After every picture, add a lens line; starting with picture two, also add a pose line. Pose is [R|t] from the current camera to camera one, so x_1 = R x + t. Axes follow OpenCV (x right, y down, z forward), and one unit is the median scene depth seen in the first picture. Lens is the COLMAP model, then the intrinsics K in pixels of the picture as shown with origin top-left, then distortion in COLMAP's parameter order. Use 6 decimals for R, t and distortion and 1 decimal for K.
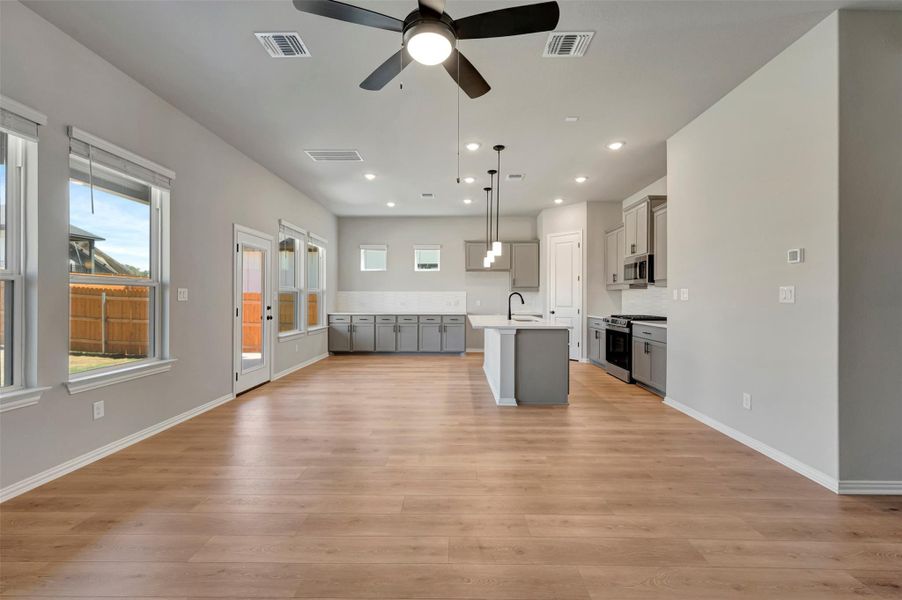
lens RADIAL K [[359.5, 0, 453.8], [0, 359.5, 301.1], [0, 0, 1]] dist [-0.001604, -0.000478]
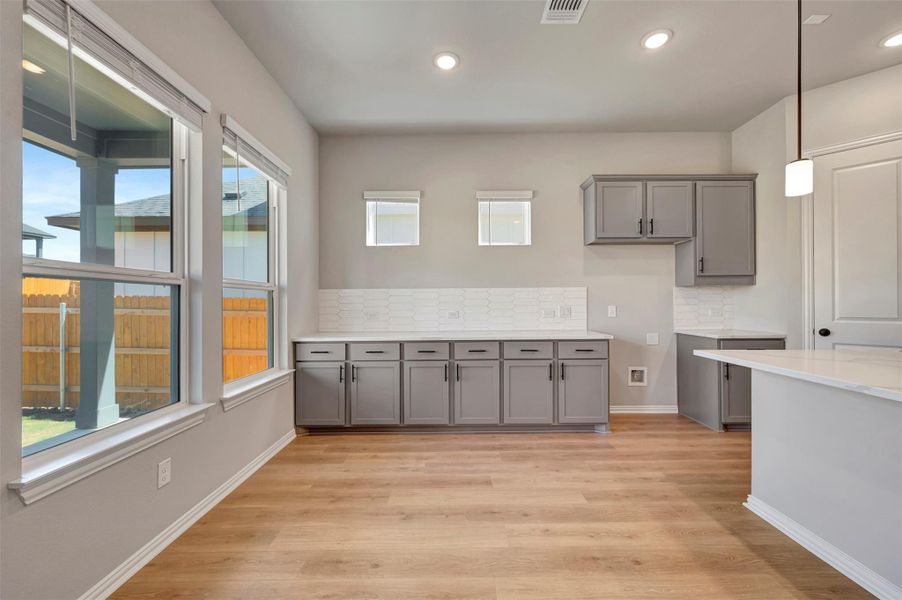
lens RADIAL K [[359.5, 0, 453.8], [0, 359.5, 301.1], [0, 0, 1]] dist [-0.001604, -0.000478]
pose [[0.999922, -0.009669, 0.007945, -0.186486], [0.009775, 0.999861, -0.013476, -0.004318], [-0.007814, 0.013553, 0.999878, 0.660189]]
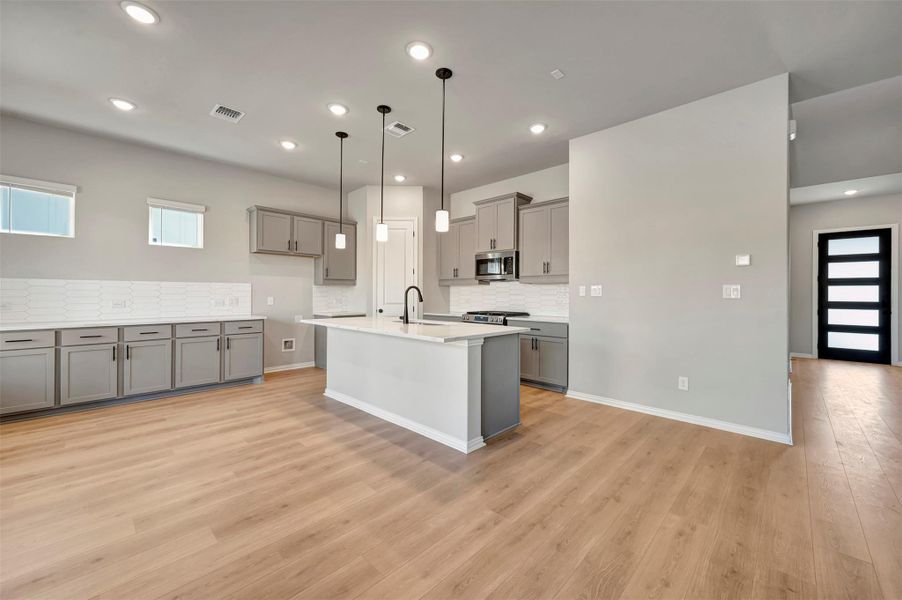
lens RADIAL K [[355.4, 0, 454.5], [0, 355.4, 295.9], [0, 0, 1]] dist [-0.003390, -0.000132]
pose [[0.680677, -0.002702, 0.732578, -0.240071], [0.004351, 0.999990, -0.000355, -0.002662], [-0.732570, 0.003429, 0.680683, 0.357089]]
